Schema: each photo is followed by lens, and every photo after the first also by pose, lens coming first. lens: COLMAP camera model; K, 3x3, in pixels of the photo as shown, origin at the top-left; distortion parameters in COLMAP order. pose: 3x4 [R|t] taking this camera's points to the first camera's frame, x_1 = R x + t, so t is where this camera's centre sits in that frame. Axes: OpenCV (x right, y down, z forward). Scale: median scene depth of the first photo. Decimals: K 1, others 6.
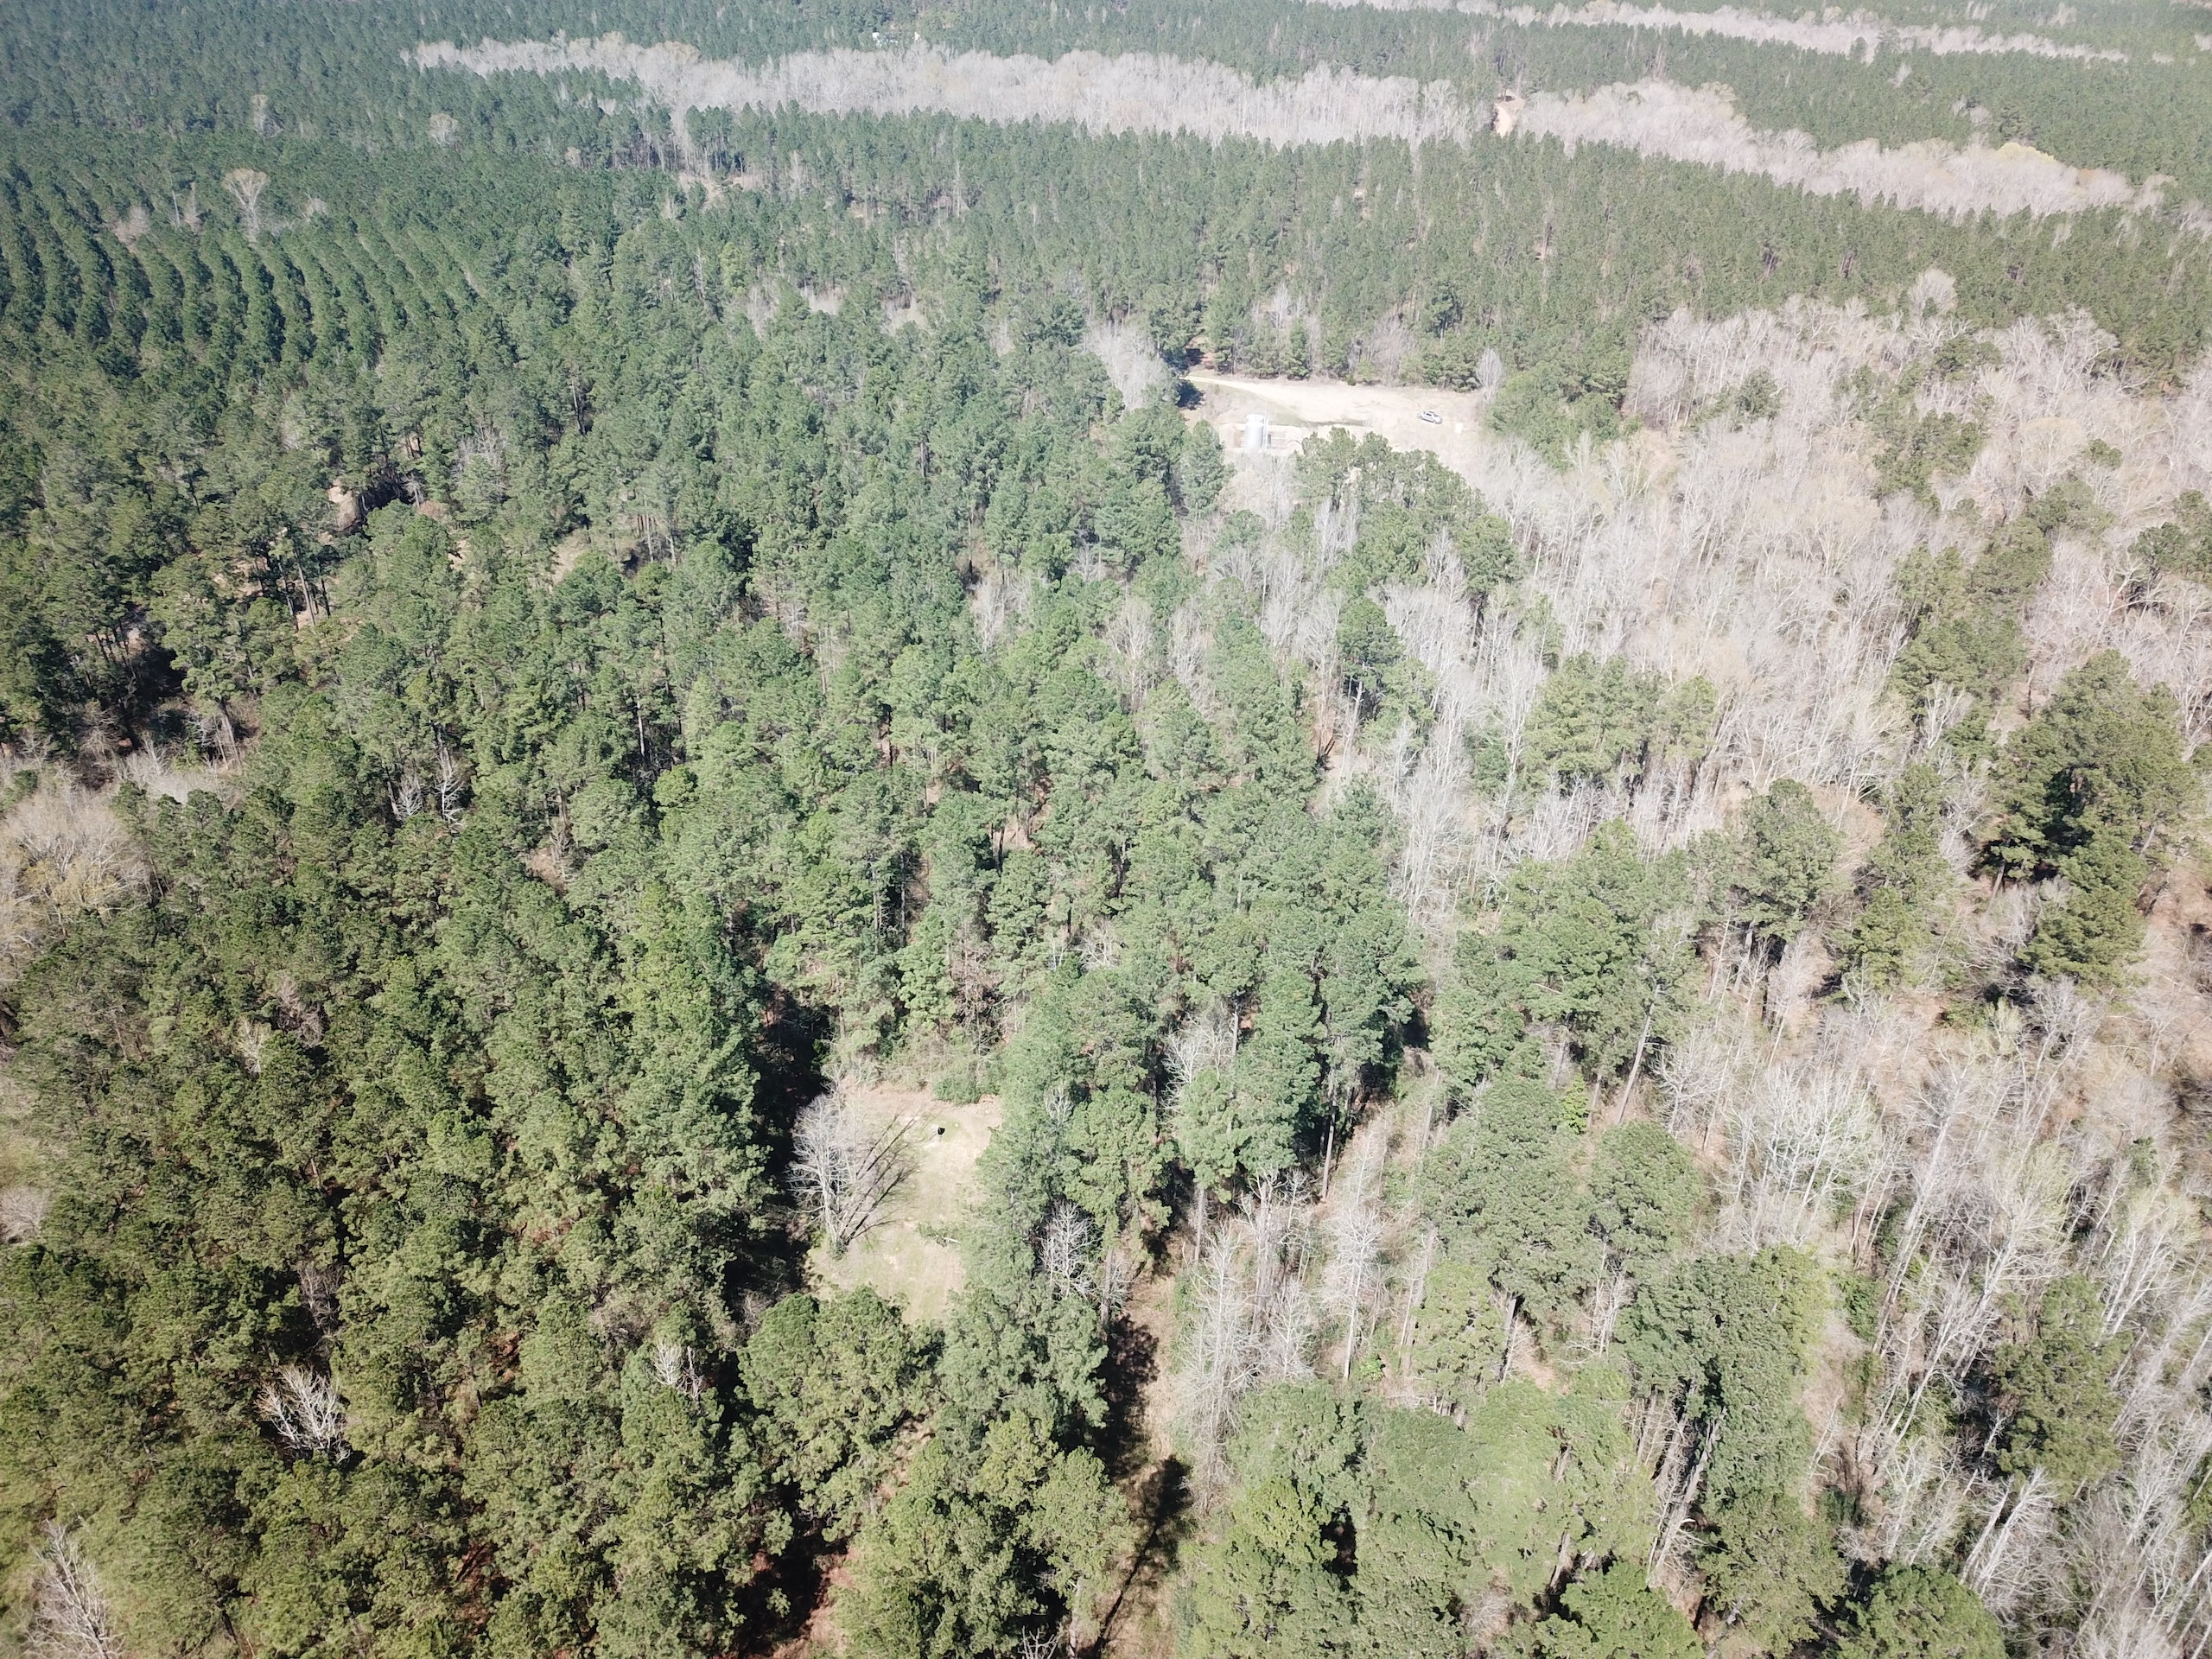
lens RADIAL K [[1667.6, 0, 1113.6], [0, 1667.6, 828.4], [0, 0, 1]] dist [0.025546, -0.015544]
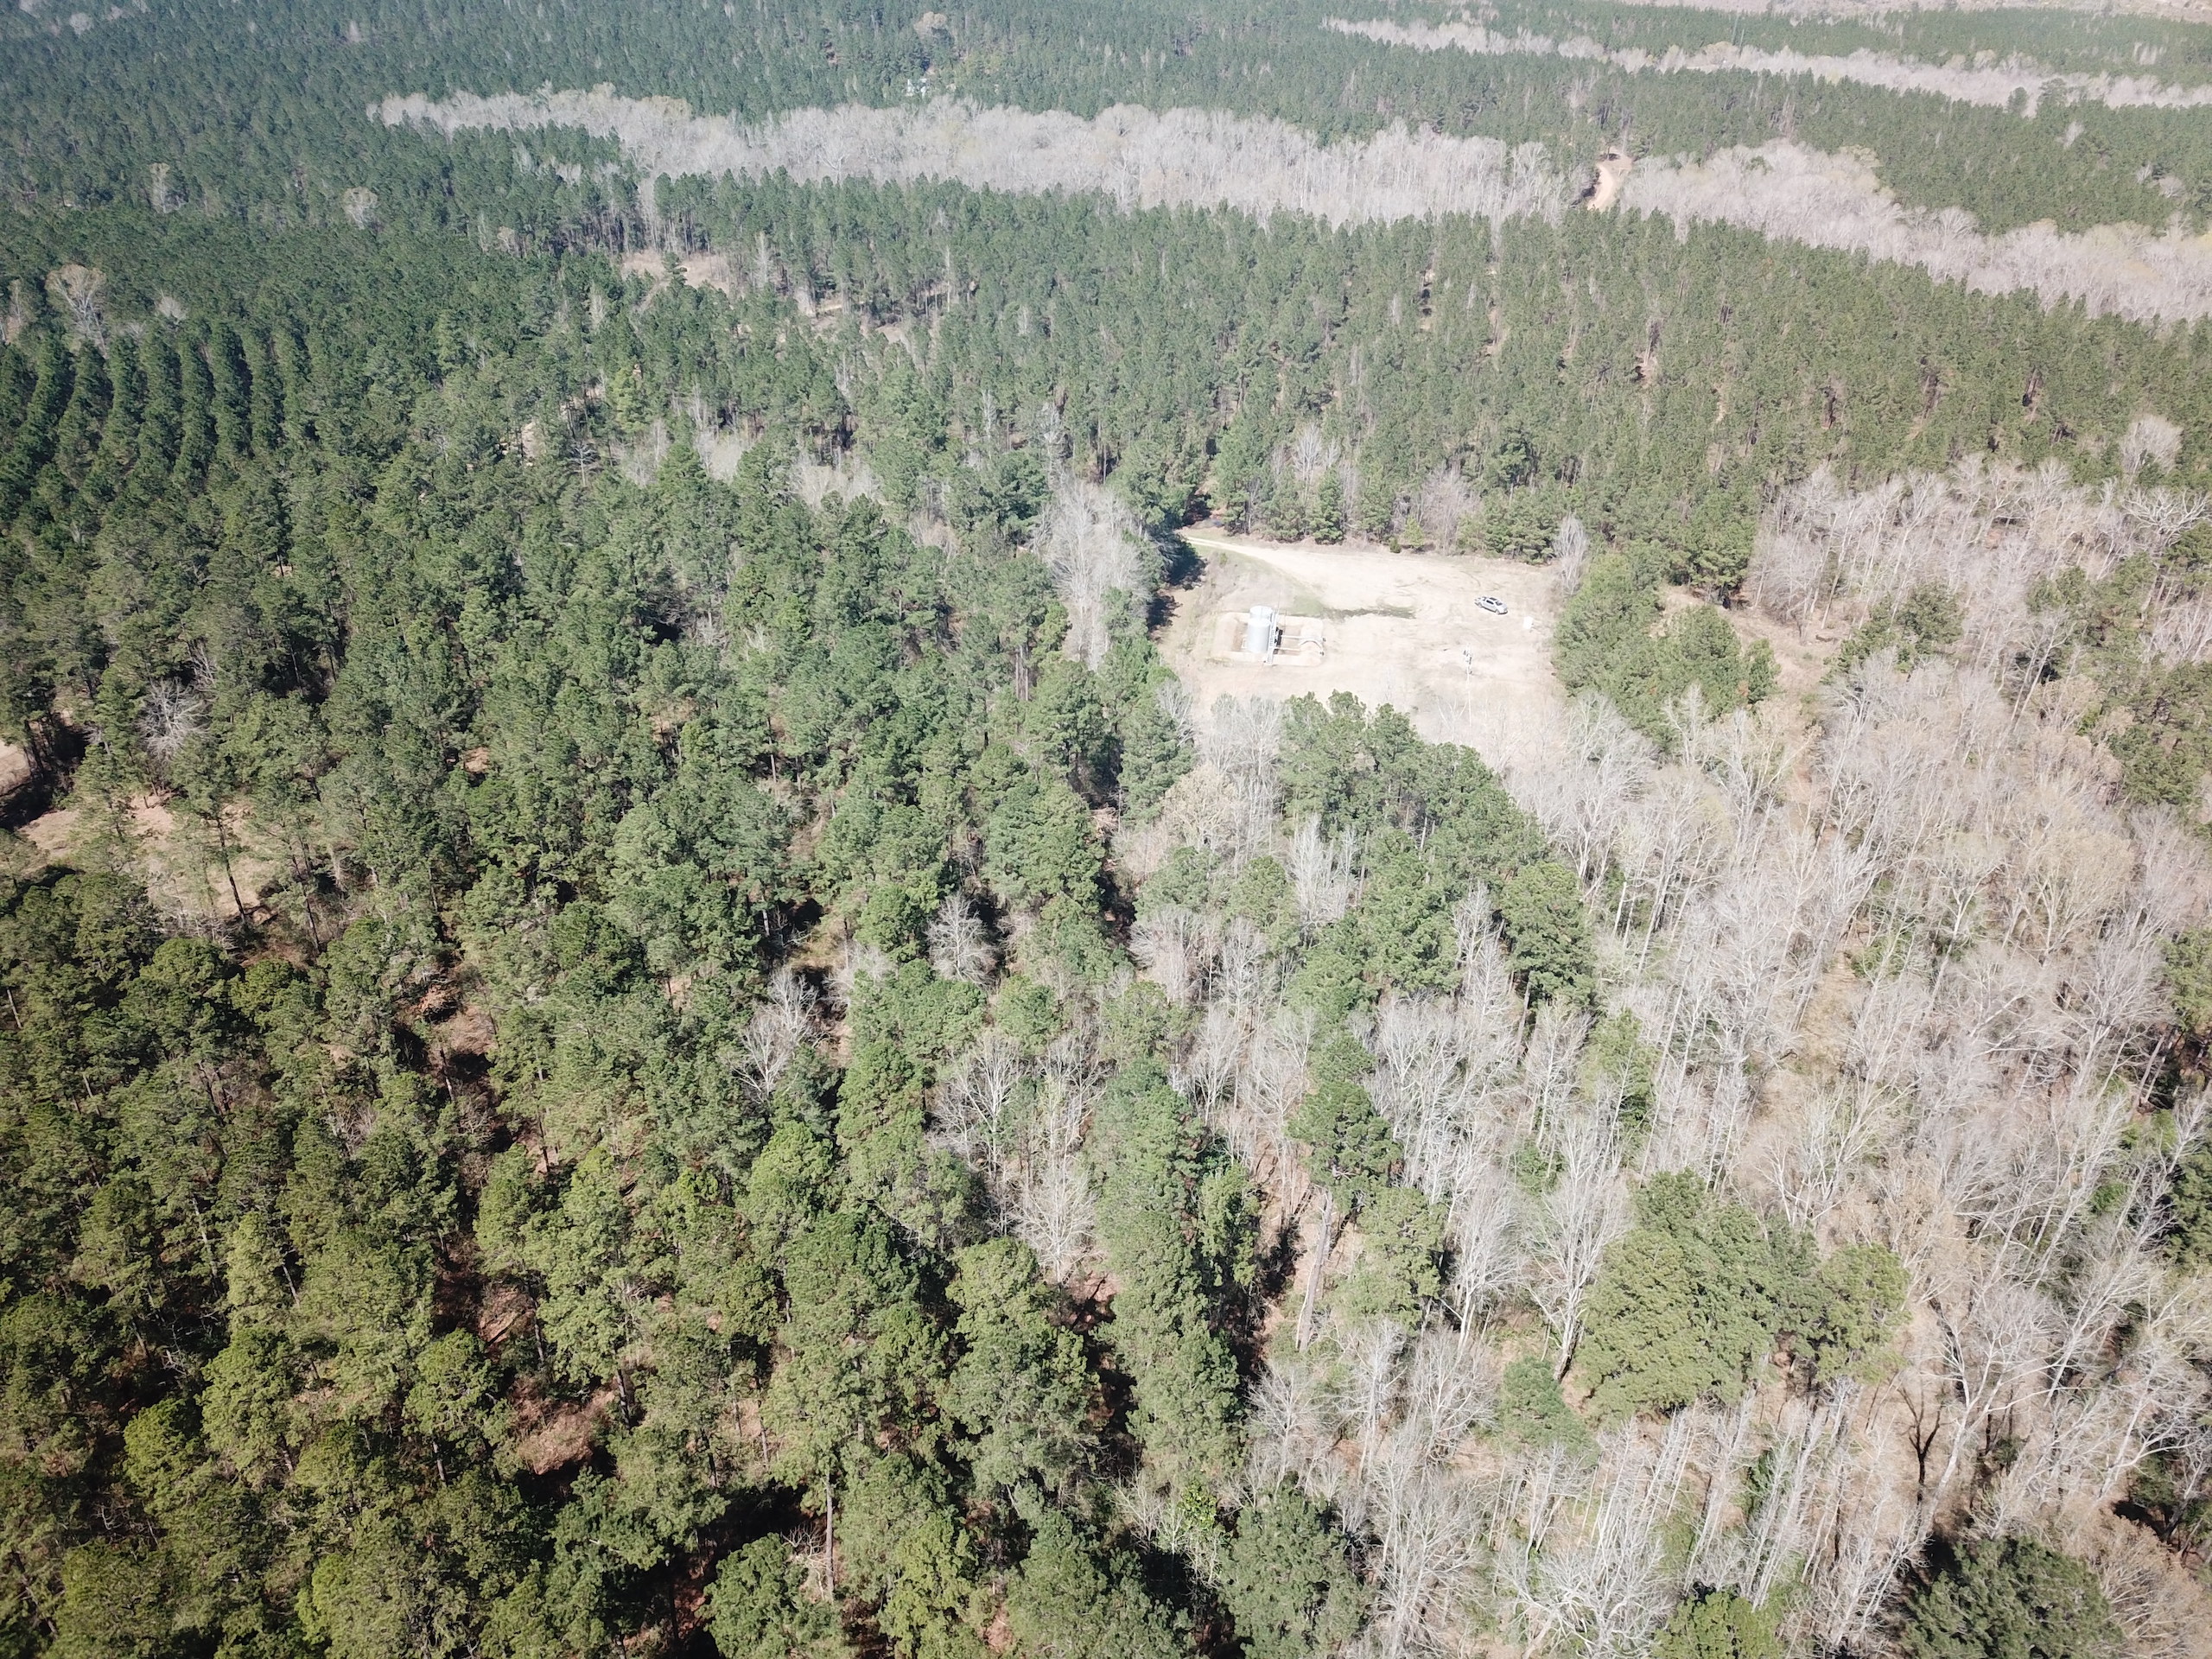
lens RADIAL K [[1667.6, 0, 1097.4], [0, 1667.6, 832.2], [0, 0, 1]] dist [0.025546, -0.015544]
pose [[0.997821, 0.030838, -0.058330, 0.036965], [-0.031367, 0.999475, -0.008175, -0.087126], [0.058048, 0.009987, 0.998264, 0.142356]]
